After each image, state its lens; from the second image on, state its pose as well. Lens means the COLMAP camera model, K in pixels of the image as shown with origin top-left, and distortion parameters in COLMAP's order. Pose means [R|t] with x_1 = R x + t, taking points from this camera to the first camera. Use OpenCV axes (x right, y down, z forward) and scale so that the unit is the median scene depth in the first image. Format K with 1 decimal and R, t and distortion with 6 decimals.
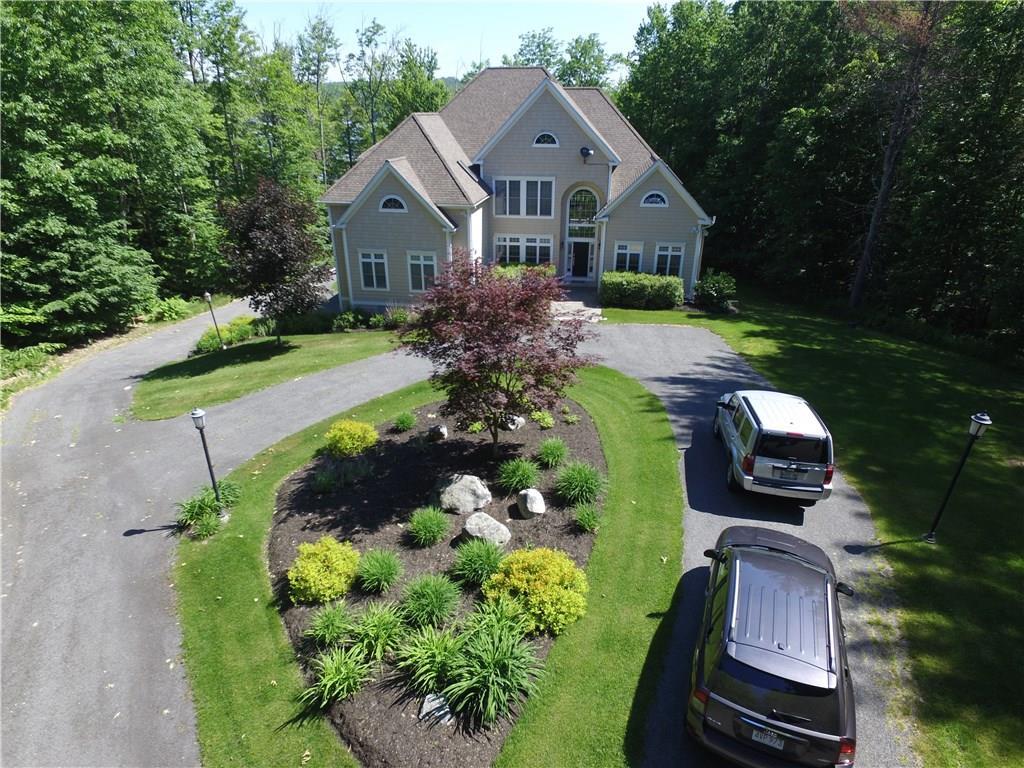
lens RADIAL K [[599.4, 0, 512.0], [0, 599.4, 384.0], [0, 0, 1]] dist [-0.001296, -0.000137]
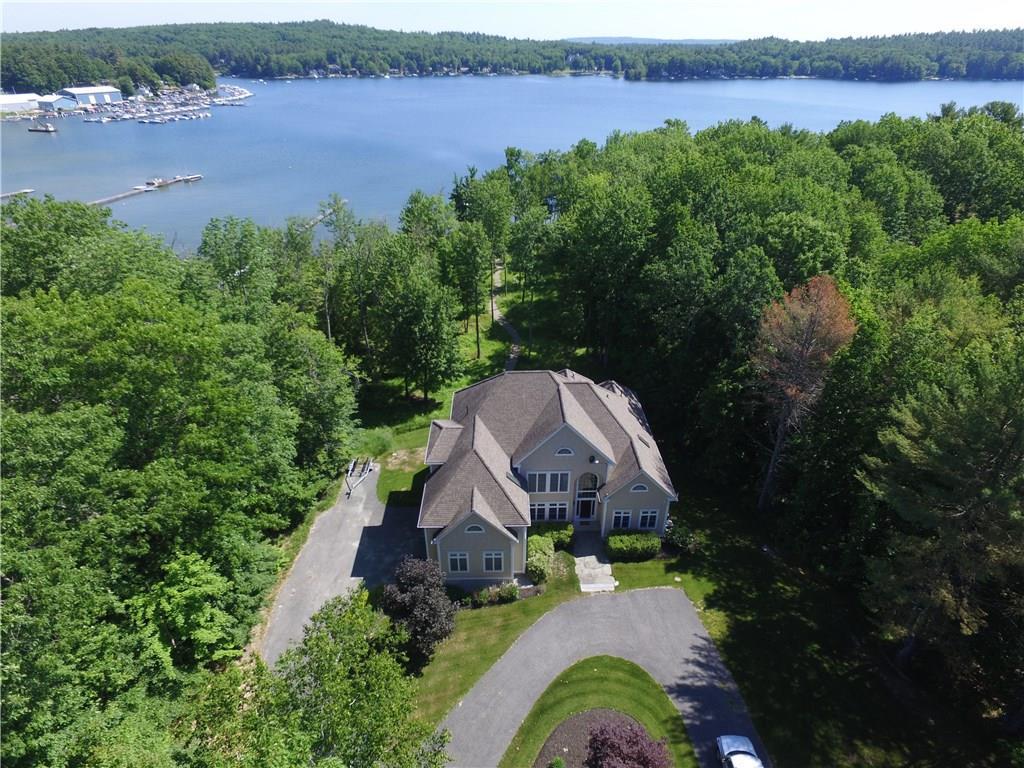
lens RADIAL K [[599.4, 0, 512.0], [0, 599.4, 384.0], [0, 0, 1]] dist [-0.001296, -0.000137]
pose [[0.988363, -0.084592, 0.126426, -0.237478], [0.075018, 0.994074, 0.078669, -0.690767], [-0.132331, -0.068269, 0.988852, -0.411322]]
